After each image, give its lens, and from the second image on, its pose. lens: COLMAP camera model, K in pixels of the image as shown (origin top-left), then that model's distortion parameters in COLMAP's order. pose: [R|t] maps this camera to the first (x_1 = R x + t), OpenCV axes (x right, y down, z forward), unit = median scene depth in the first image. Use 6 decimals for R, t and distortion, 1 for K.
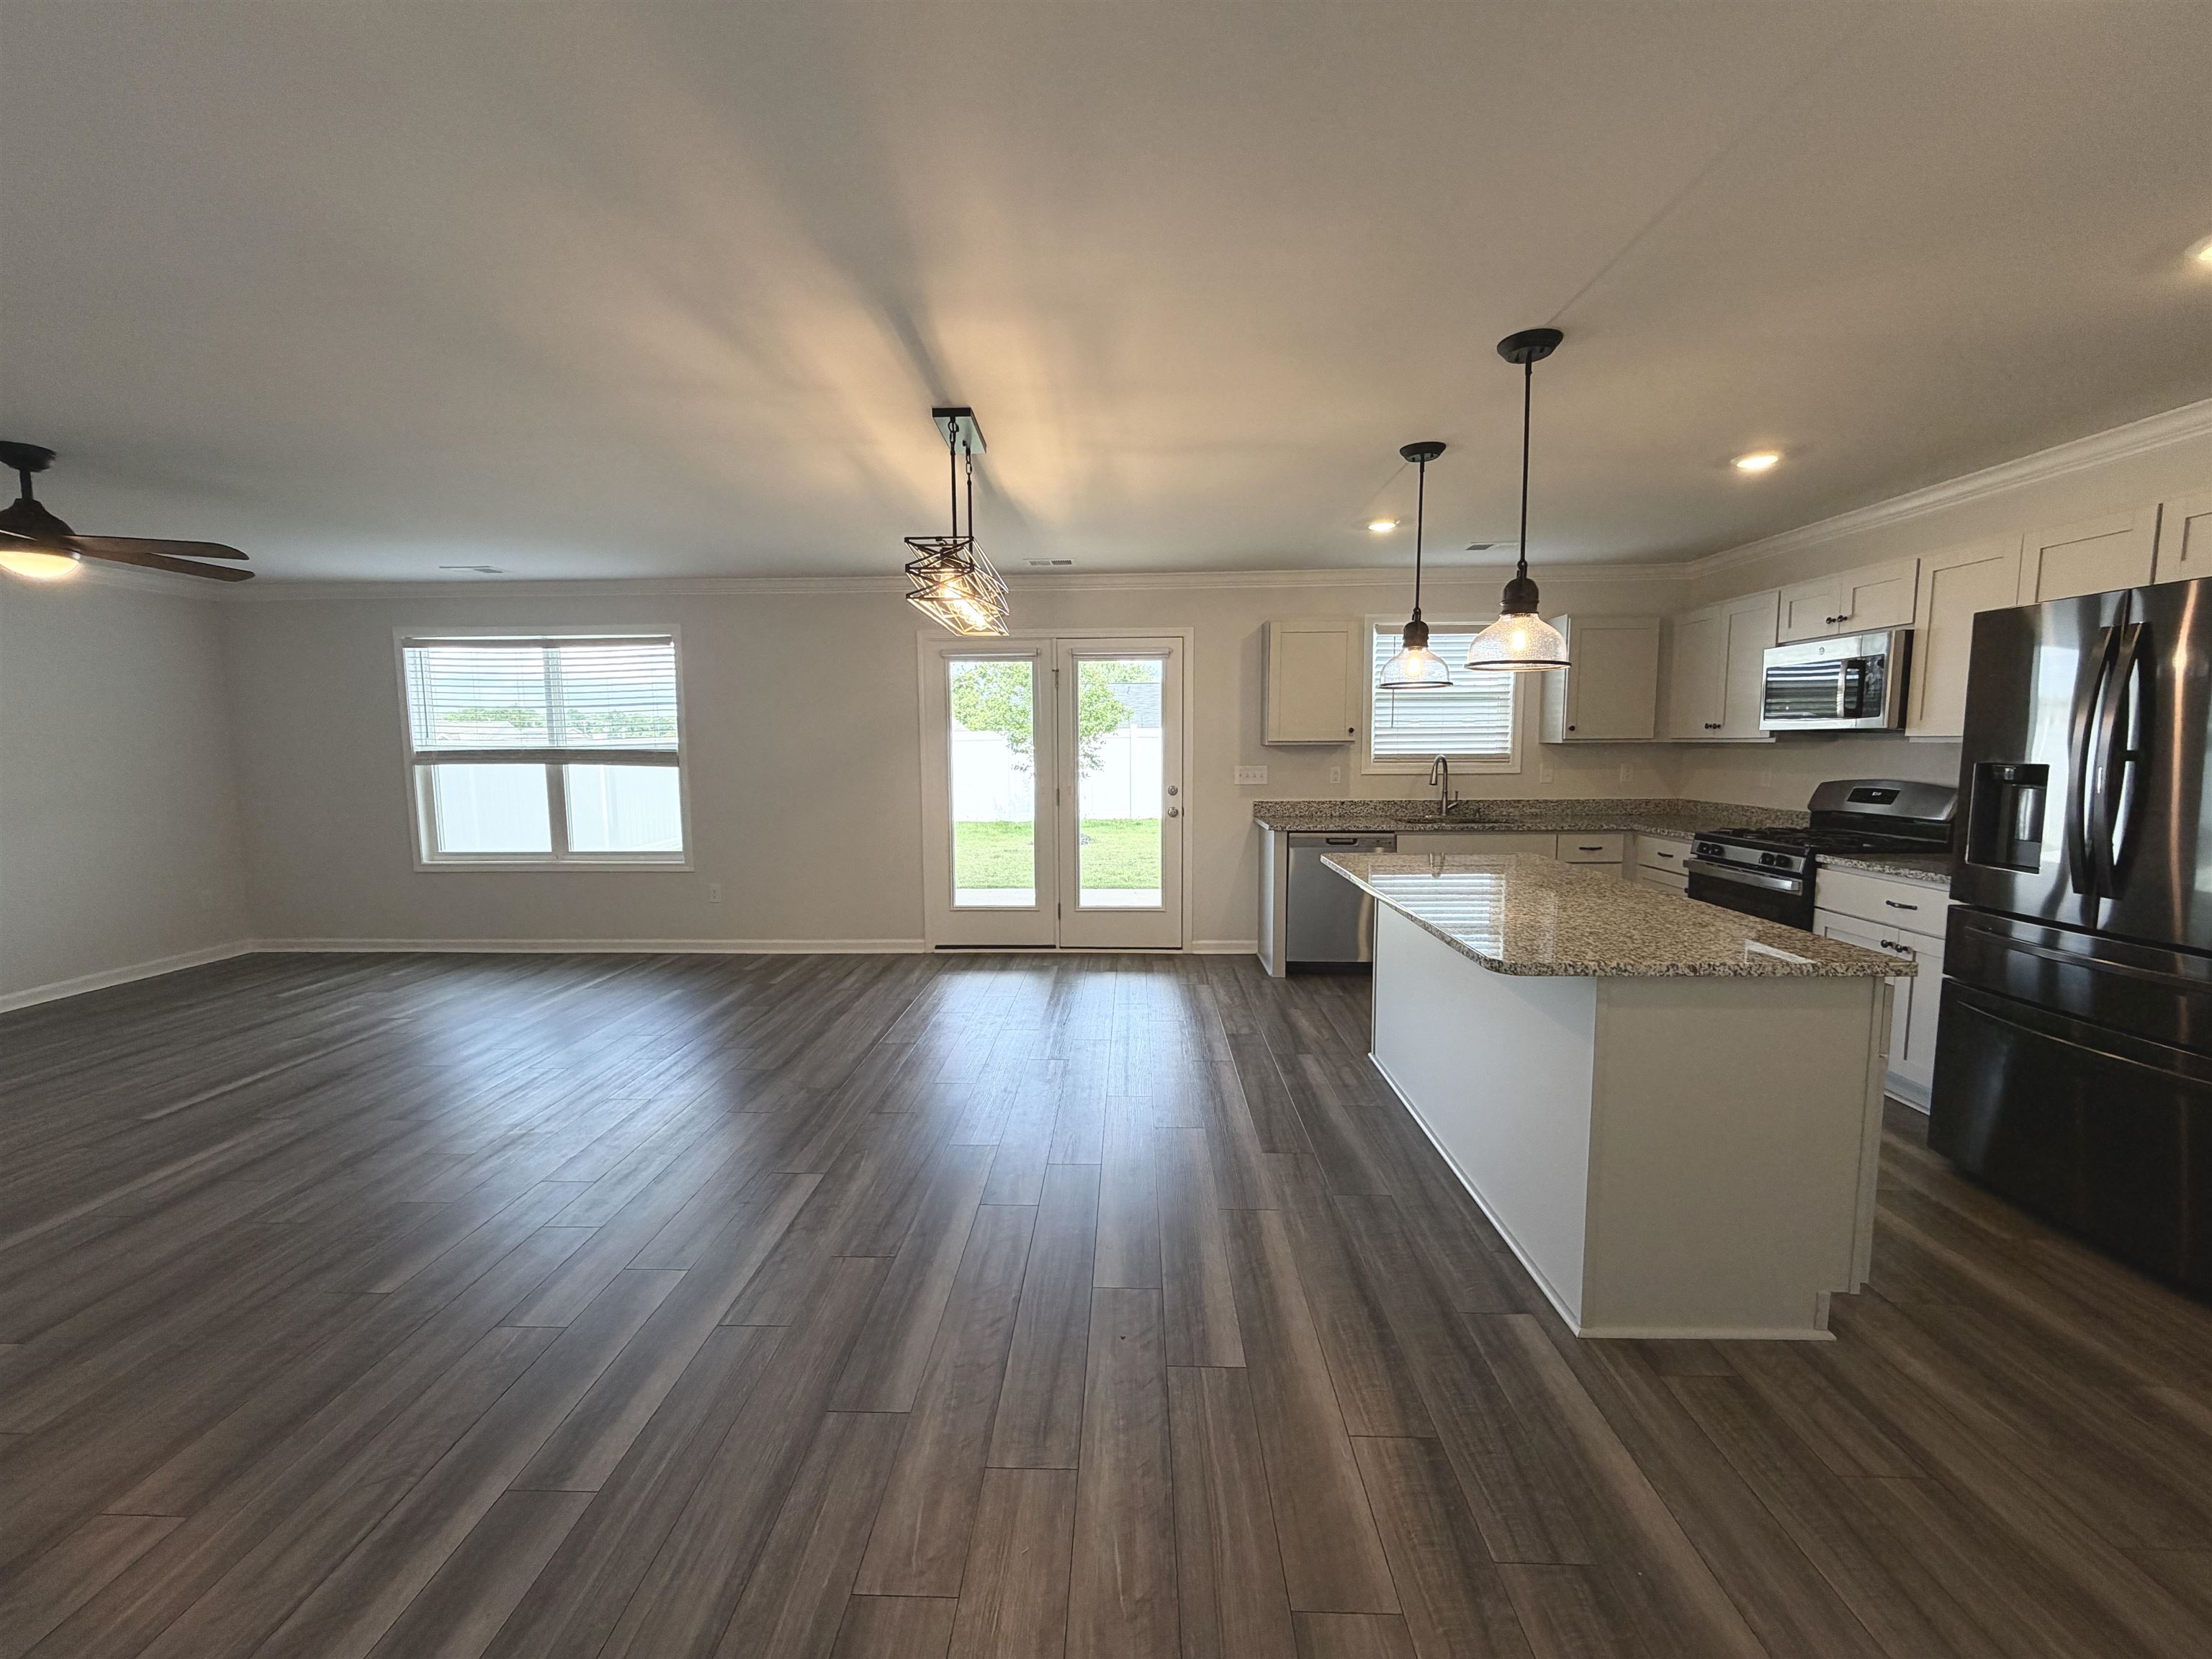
lens RADIAL K [[898.6, 0, 1087.0], [0, 898.6, 834.6], [0, 0, 1]] dist [0.015789, 0.000198]
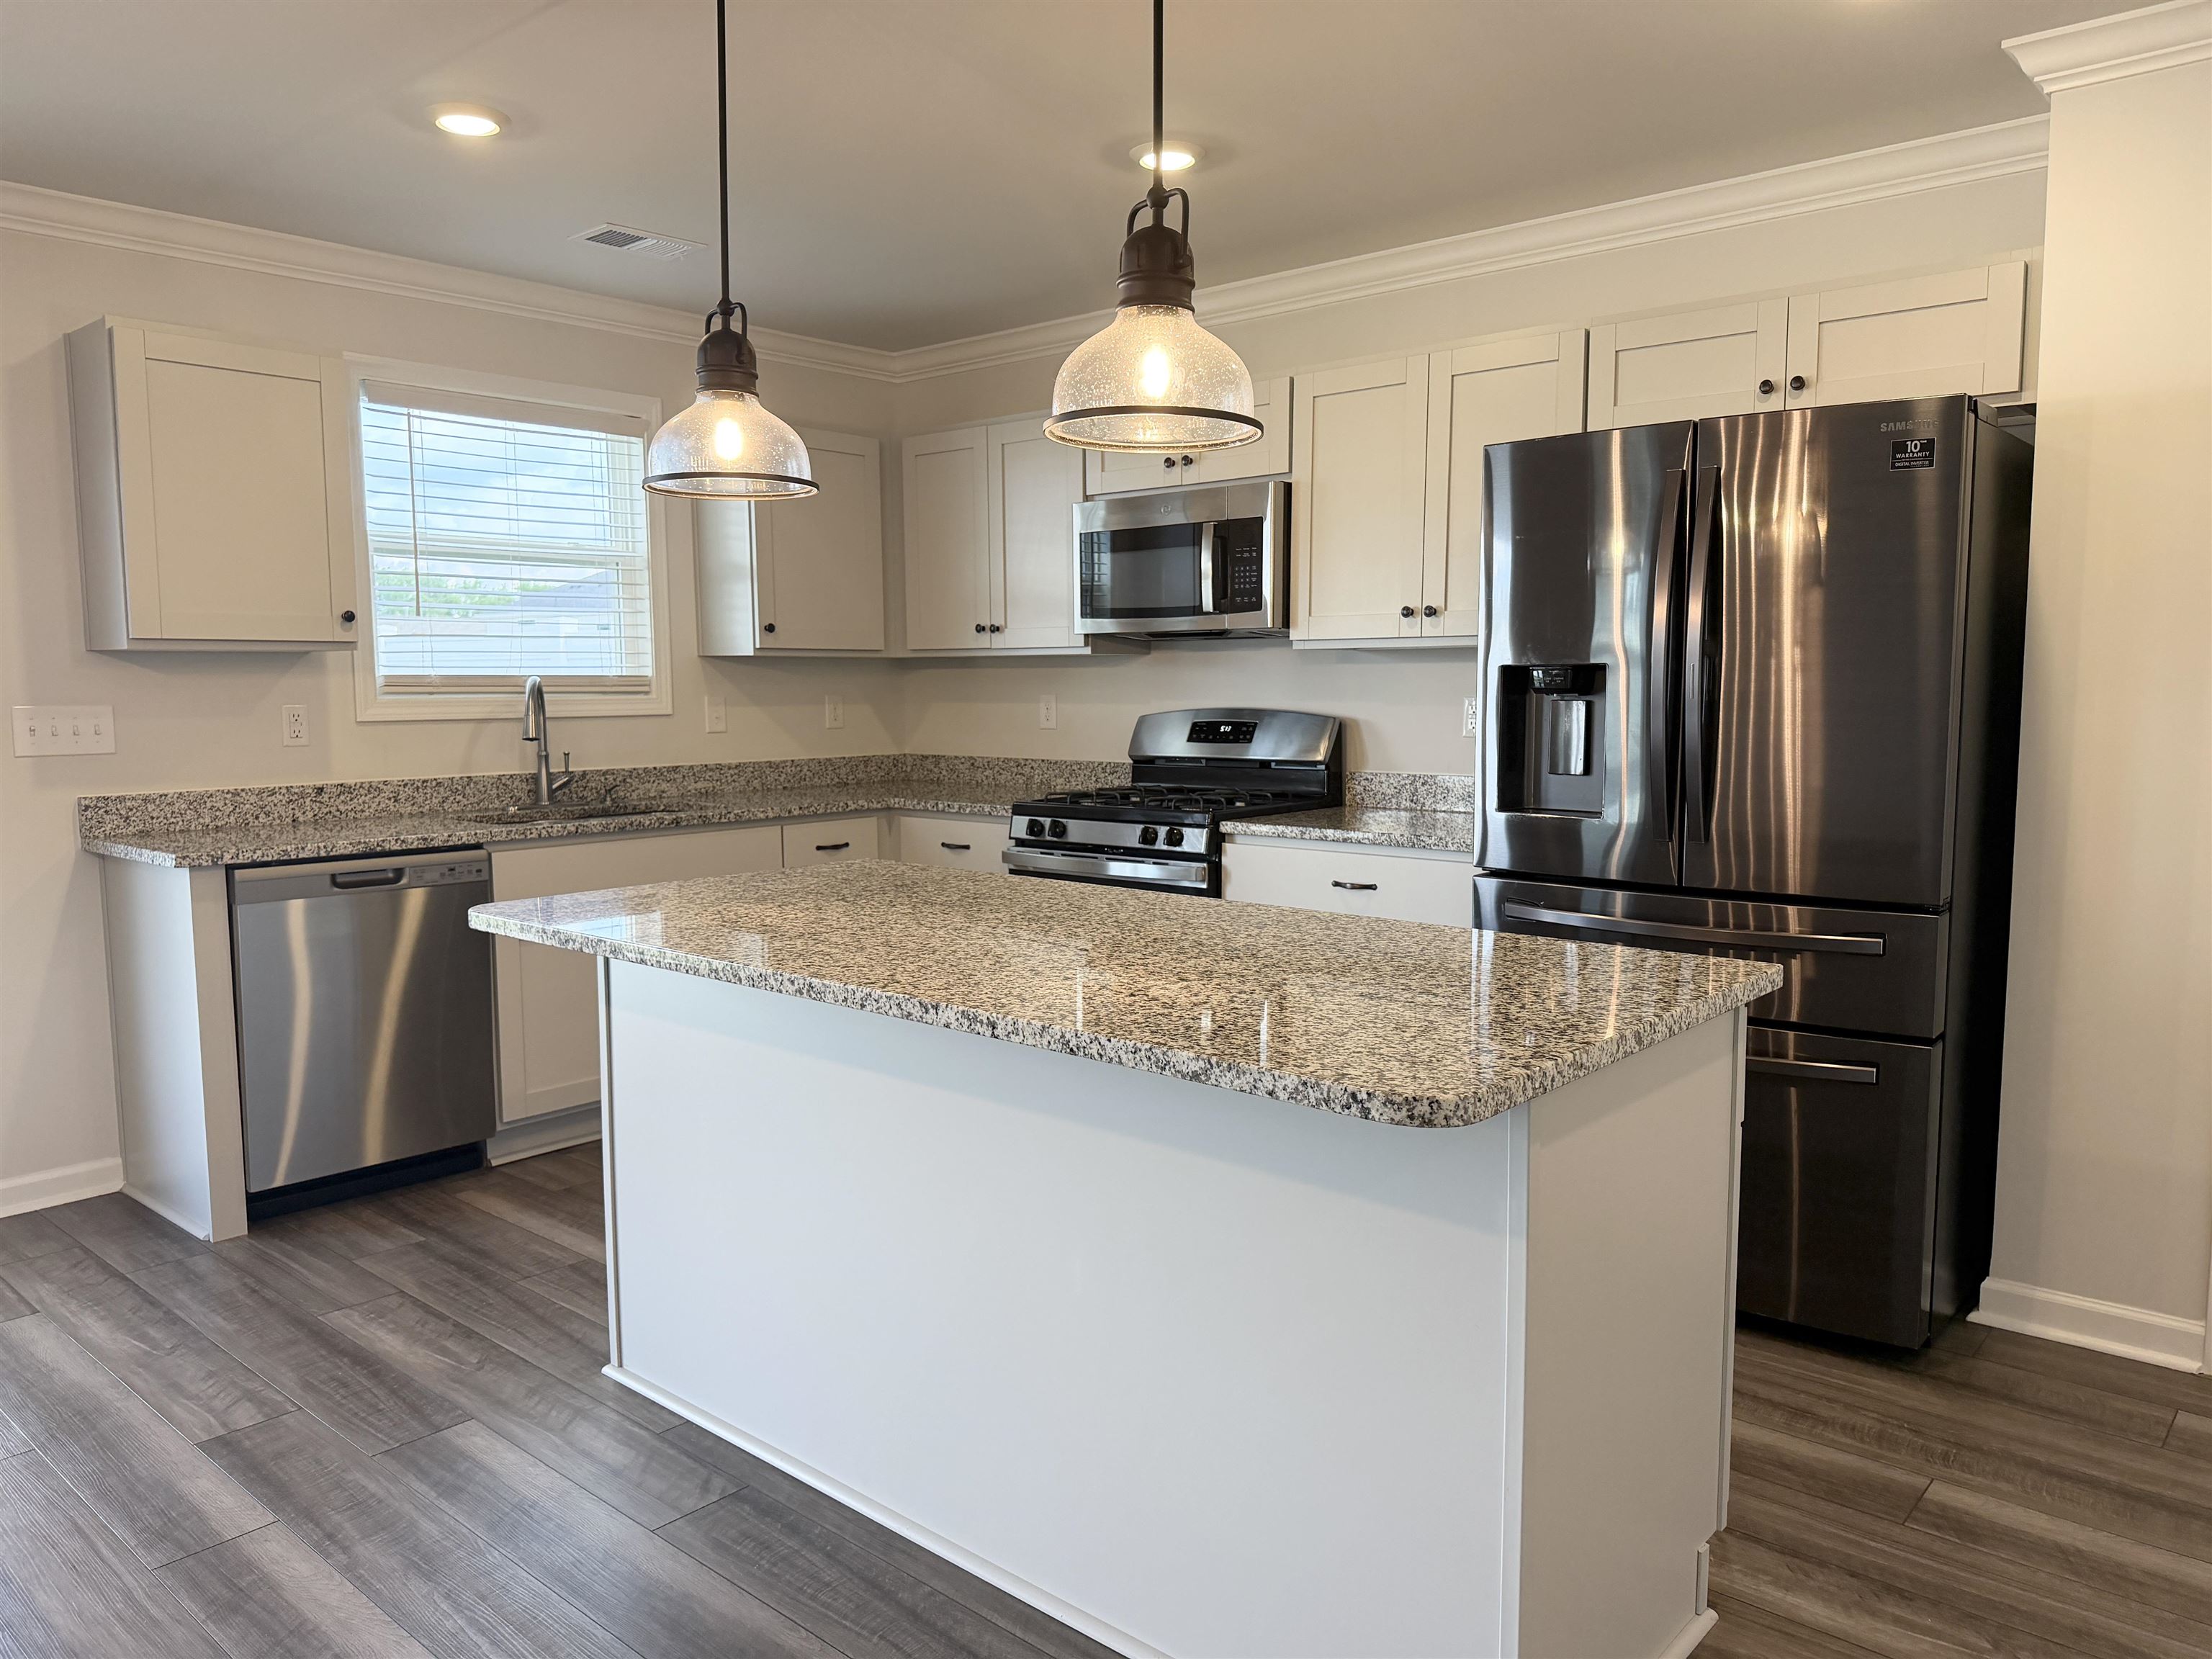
lens RADIAL K [[1556.4, 0, 1109.5], [0, 1556.4, 838.1], [0, 0, 1]] dist [0.077958, -0.088775]
pose [[0.620520, -0.076757, 0.780425, -0.080744], [0.082706, 0.996054, 0.032205, -0.006579], [-0.779817, 0.044562, 0.624419, 0.283005]]
